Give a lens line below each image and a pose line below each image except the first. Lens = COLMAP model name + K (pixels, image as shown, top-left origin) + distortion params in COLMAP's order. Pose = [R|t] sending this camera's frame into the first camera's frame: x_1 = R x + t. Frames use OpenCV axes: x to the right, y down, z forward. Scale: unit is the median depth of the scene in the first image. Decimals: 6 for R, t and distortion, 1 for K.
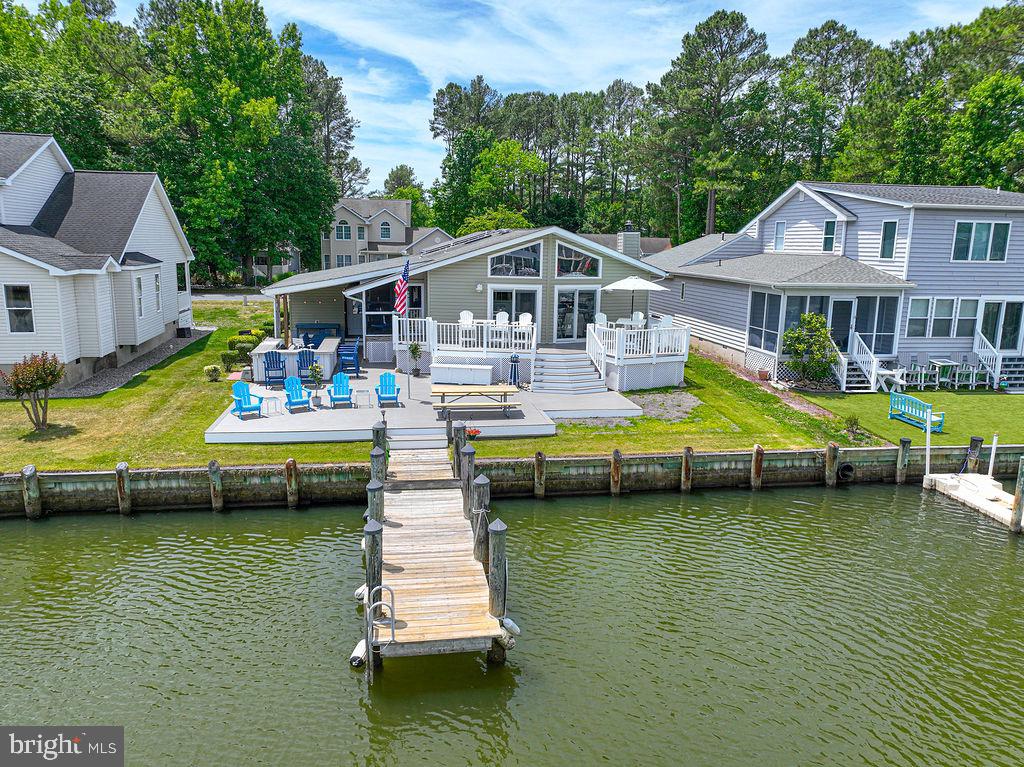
lens RADIAL K [[732.8, 0, 512.0], [0, 732.8, 383.5], [0, 0, 1]] dist [0.000465, 0.008557]
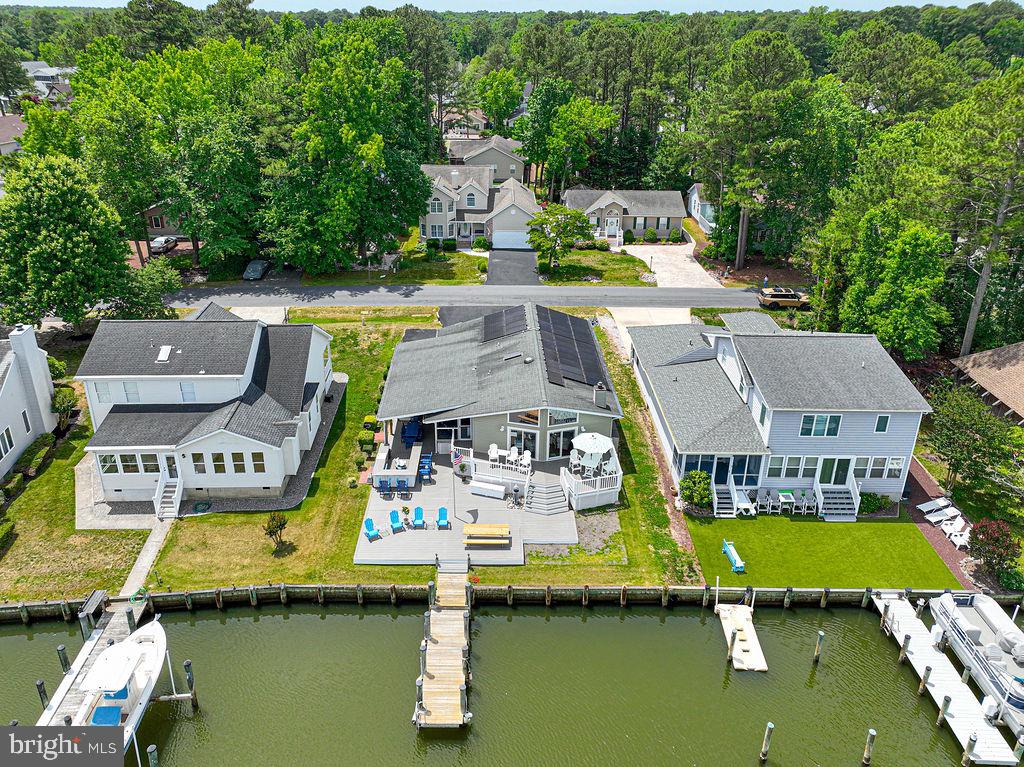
lens RADIAL K [[750.0, 0, 498.1], [0, 750.0, 312.6], [0, 0, 1]] dist [0.002062, 0.007383]
pose [[0.986523, 0.046337, -0.156926, 0.205481], [-0.017161, 0.983076, 0.182395, -0.715321], [0.162722, -0.177244, 0.970622, -0.623581]]
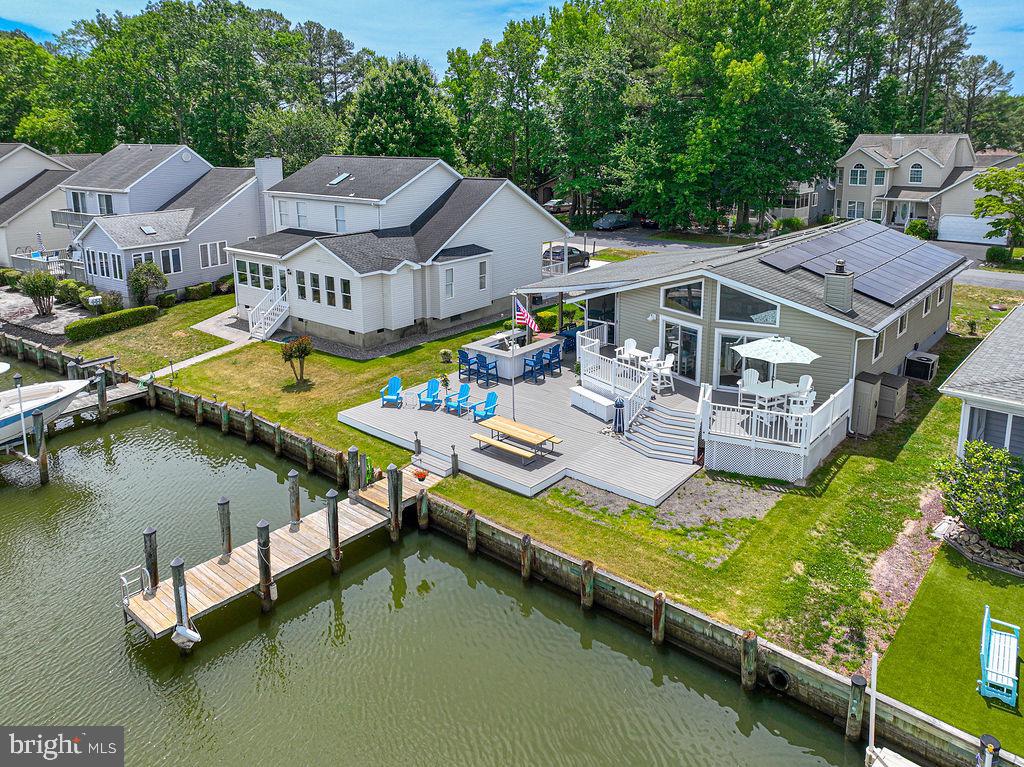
lens RADIAL K [[752.6, 0, 516.0], [0, 752.6, 285.0], [0, 0, 1]] dist [0.000110, 0.004018]
pose [[0.638737, 0.130684, -0.758246, 0.611365], [-0.124358, 0.990048, 0.065878, -0.221898], [0.759309, 0.052215, 0.648631, 0.208111]]
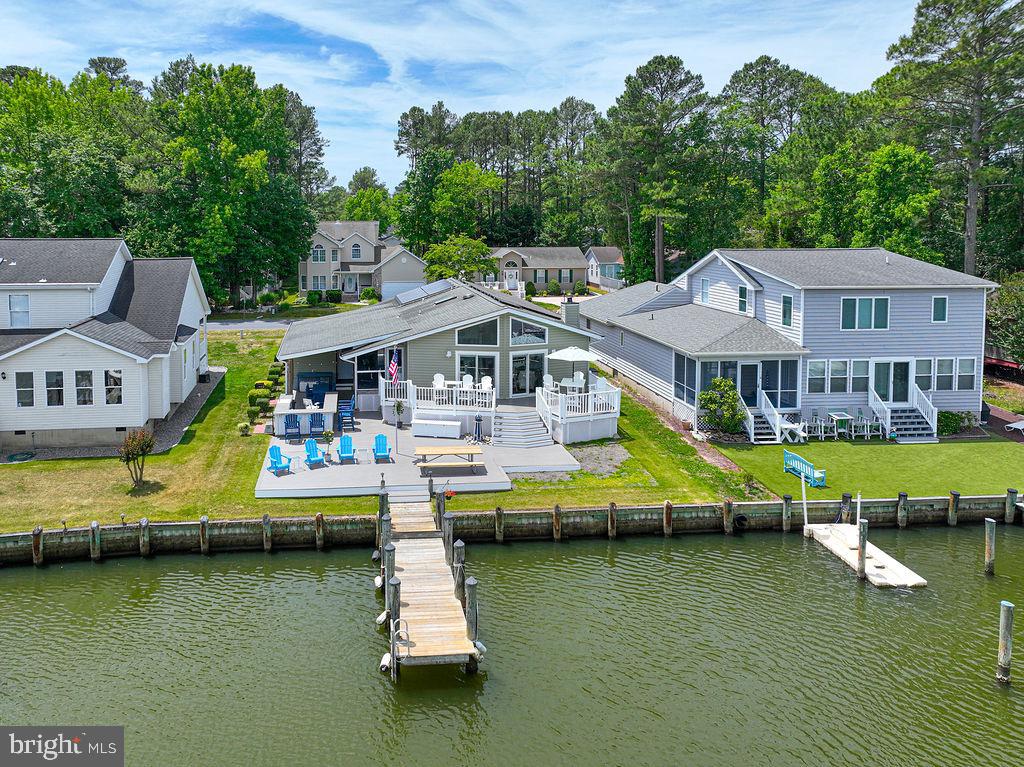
lens RADIAL K [[761.6, 0, 409.4], [0, 761.6, 260.5], [0, 0, 1]] dist [0.003534, 0.001008]
pose [[0.996415, -0.017490, -0.082778, -0.001608], [0.006022, 0.990578, -0.136815, -0.113738], [0.084391, 0.135826, 0.987132, -0.315601]]
